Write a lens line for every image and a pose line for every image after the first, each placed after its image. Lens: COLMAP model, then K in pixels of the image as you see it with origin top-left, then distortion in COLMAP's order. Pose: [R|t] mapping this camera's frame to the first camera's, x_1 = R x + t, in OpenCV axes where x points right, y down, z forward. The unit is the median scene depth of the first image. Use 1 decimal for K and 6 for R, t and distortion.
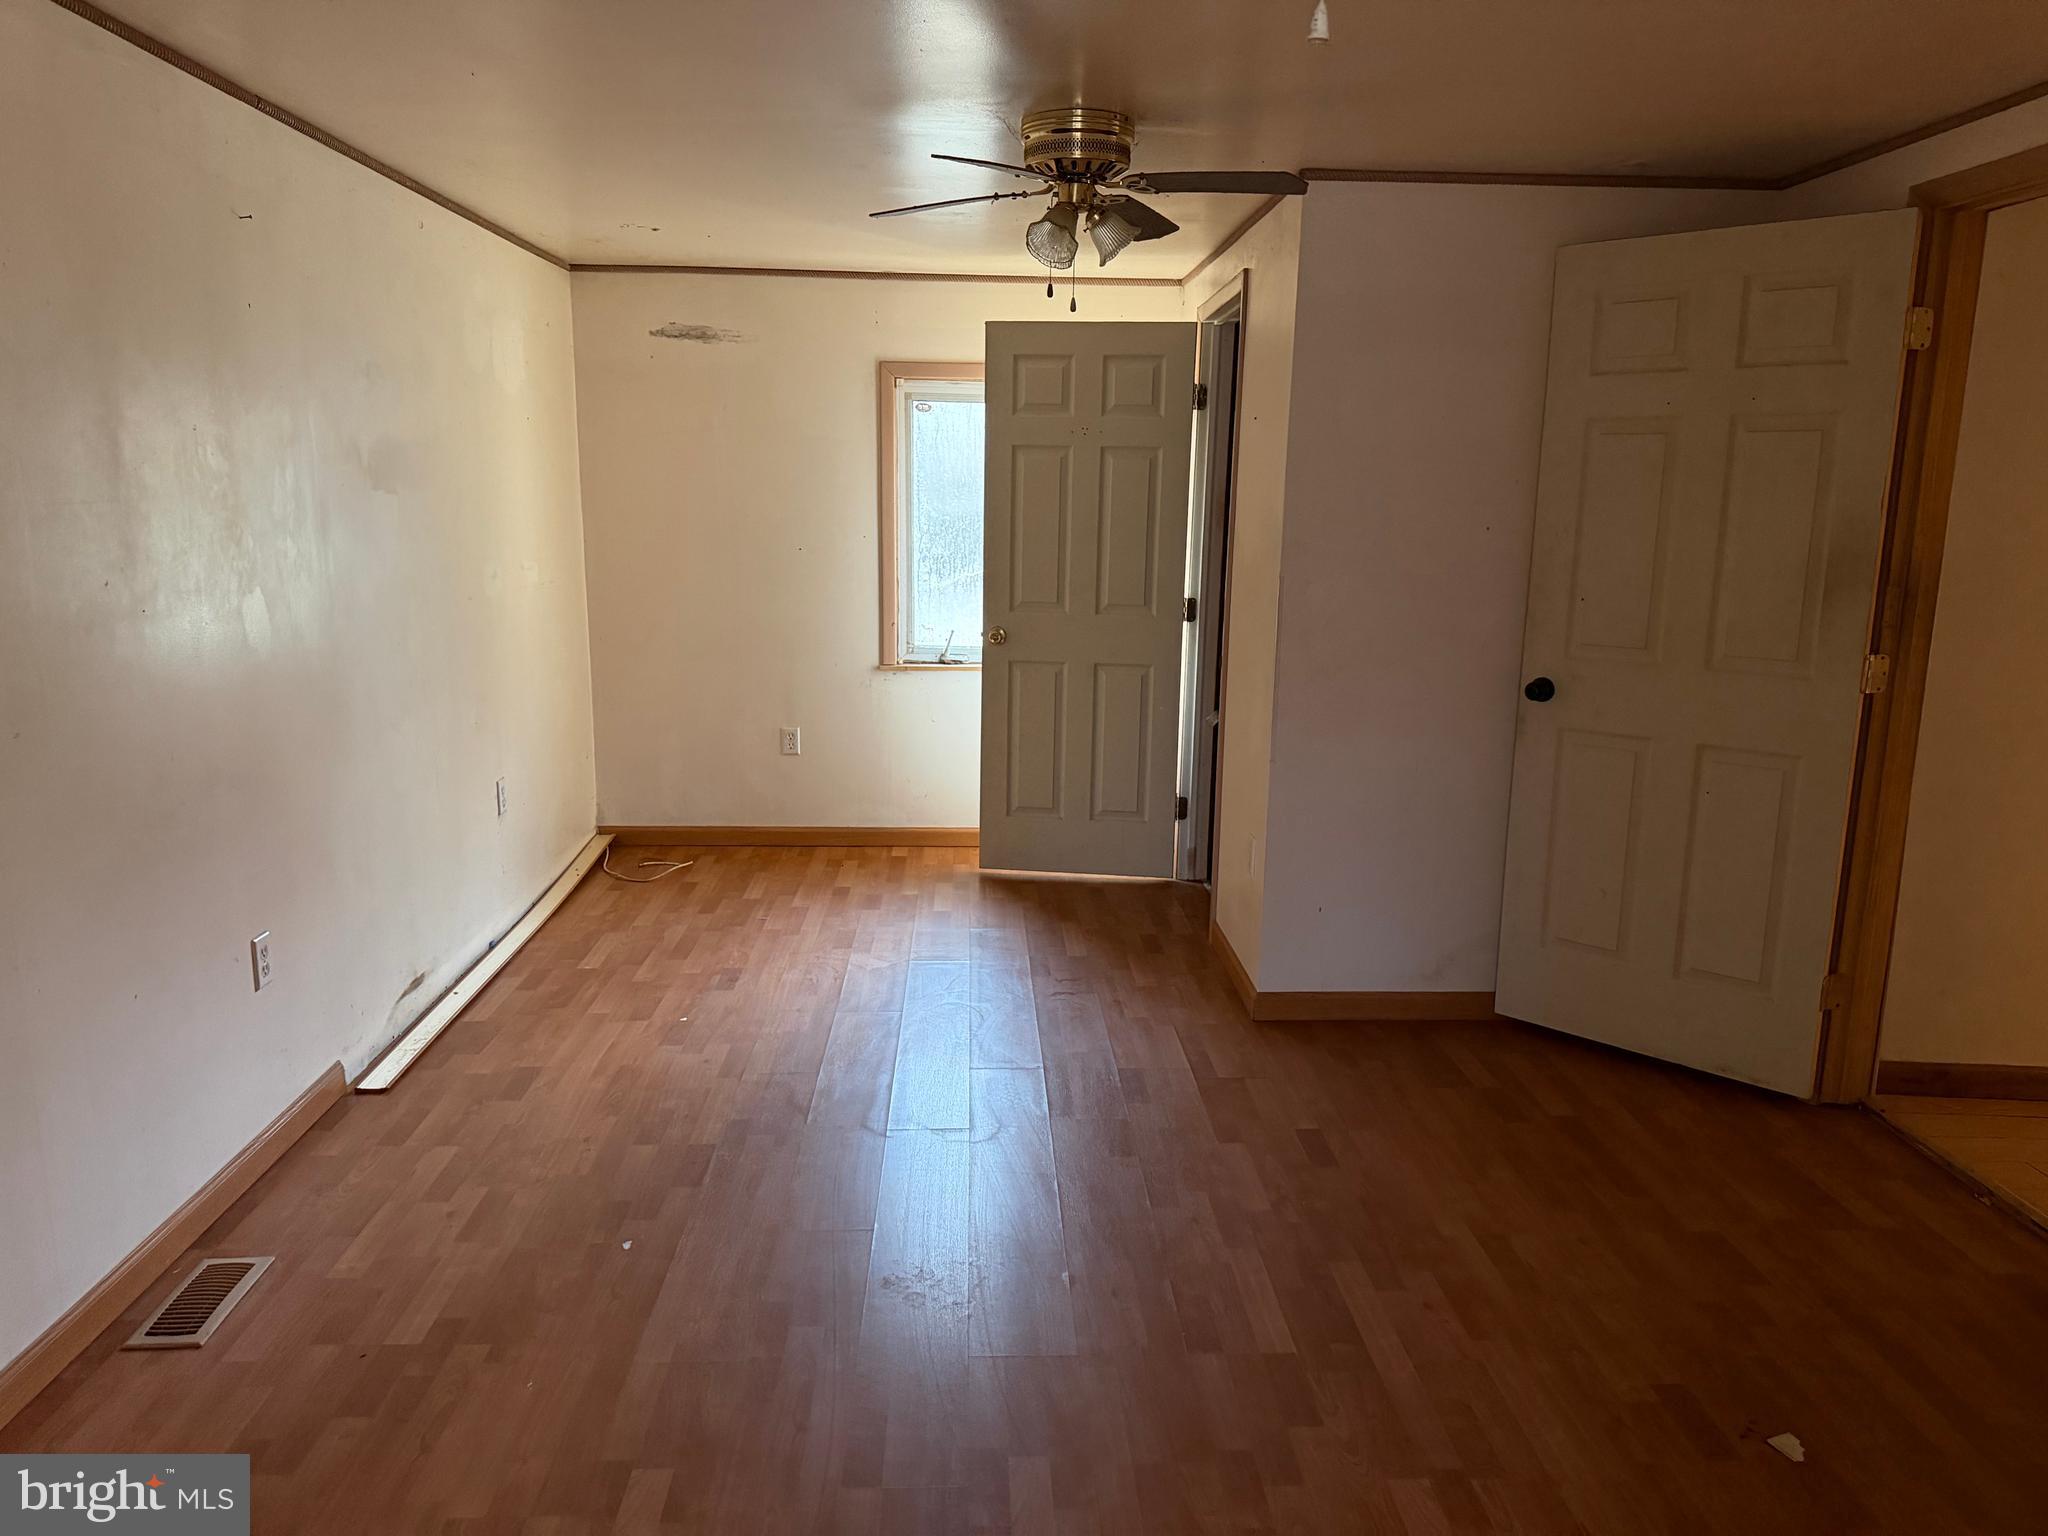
lens RADIAL K [[1410.1, 0, 1021.7], [0, 1410.1, 773.6], [0, 0, 1]] dist [0.113590, -0.134264]
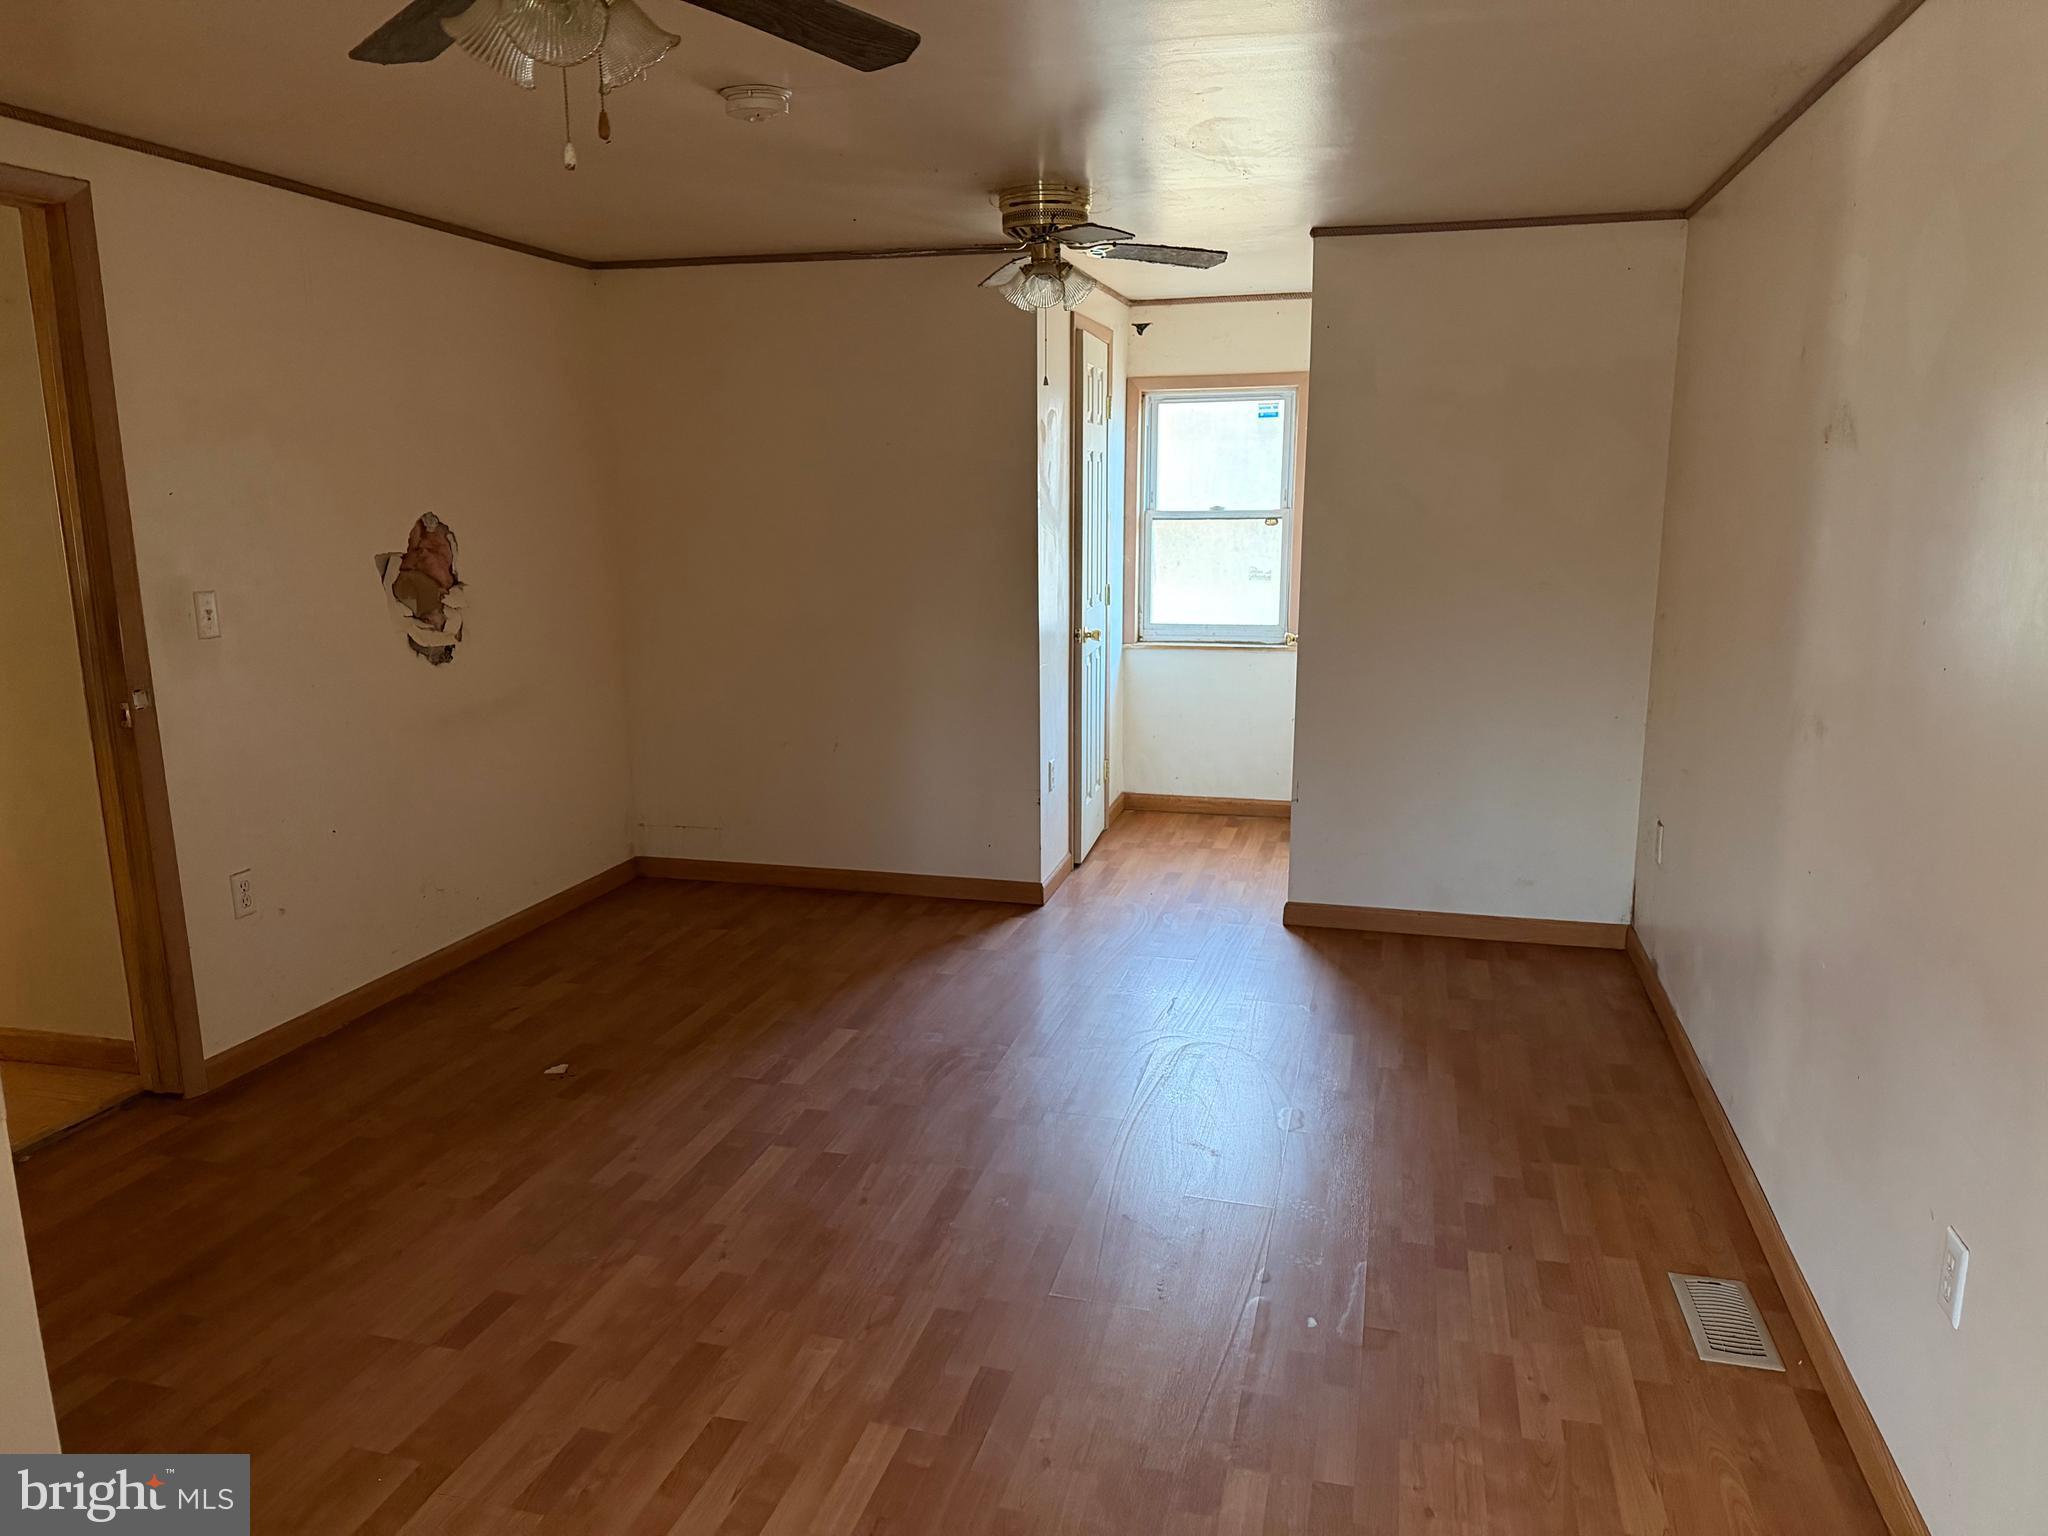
lens RADIAL K [[1410.1, 0, 1021.7], [0, 1410.1, 773.6], [0, 0, 1]] dist [0.113590, -0.134264]
pose [[-0.954198, -0.066334, 0.291728, -0.355905], [0.055697, 0.918675, 0.391069, -0.377609], [-0.293945, 0.389405, -0.872903, 1.788936]]
